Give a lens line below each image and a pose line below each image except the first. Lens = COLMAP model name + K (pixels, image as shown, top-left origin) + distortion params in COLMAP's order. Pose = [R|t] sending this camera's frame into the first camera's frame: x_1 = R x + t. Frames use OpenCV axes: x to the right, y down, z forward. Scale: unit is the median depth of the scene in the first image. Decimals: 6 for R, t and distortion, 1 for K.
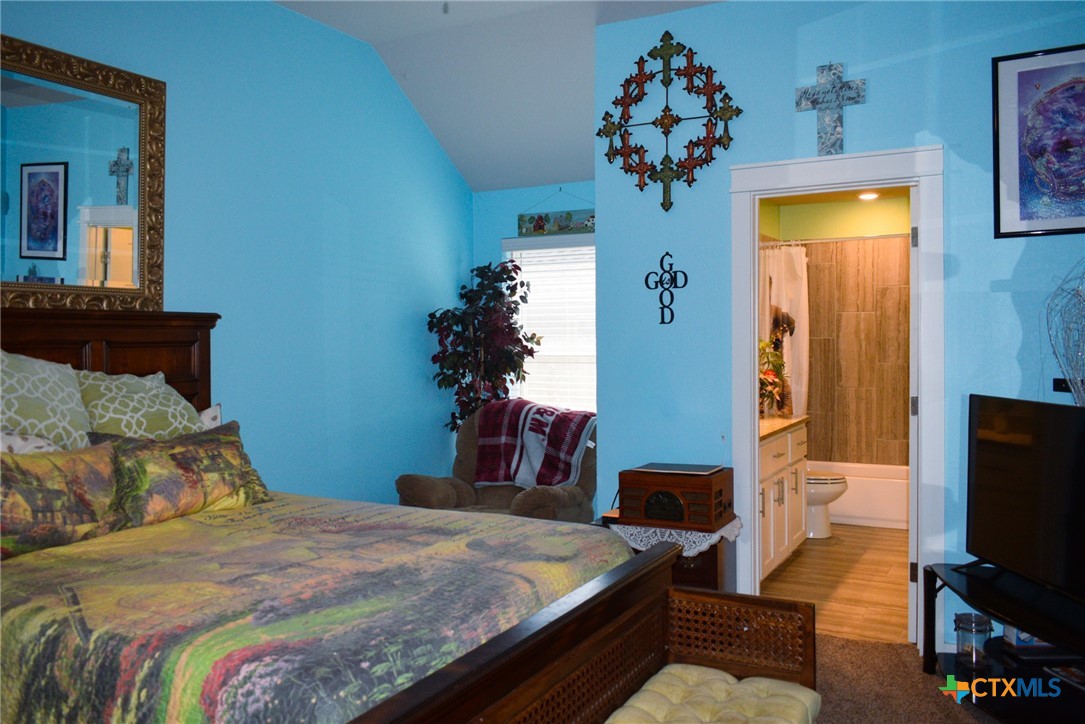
lens RADIAL K [[858.8, 0, 542.5], [0, 858.8, 362.0], [0, 0, 1]] dist [-0.039627, 0.005841]
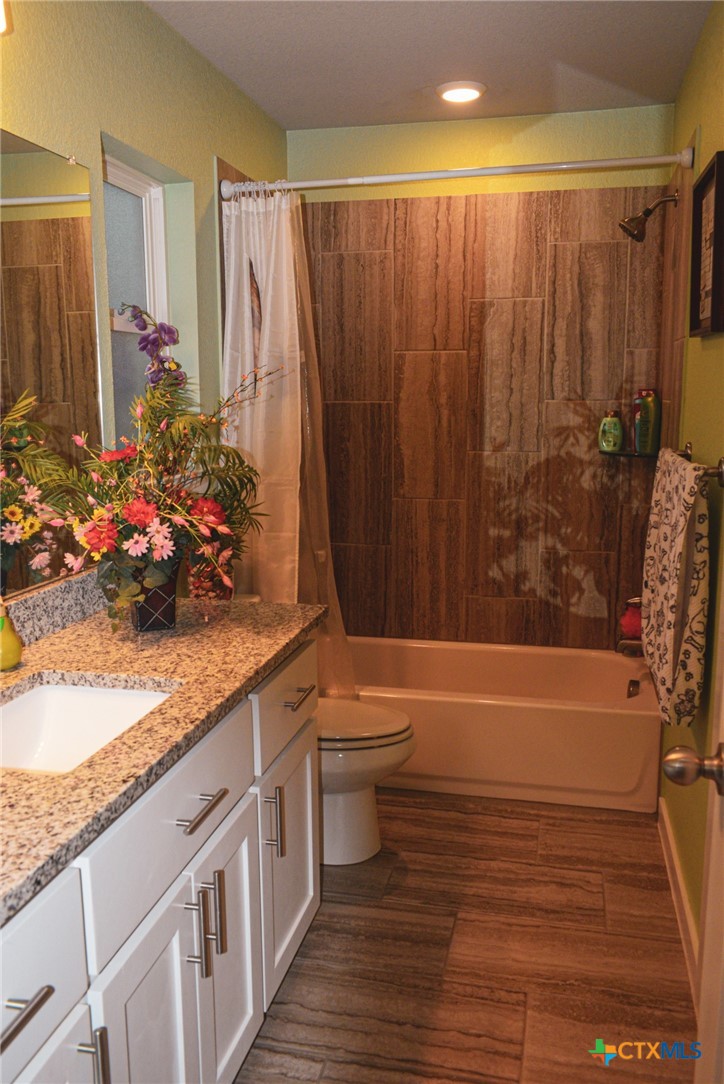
lens RADIAL K [[858.0, 0, 362.0], [0, 858.0, 542.0], [0, 0, 1]] dist [-0.039627, 0.005841]
pose [[0.959979, -0.041577, 0.276968, 0.182180], [0.001702, 0.989768, 0.142678, -0.018665], [-0.280066, -0.136497, 0.950227, 0.513370]]
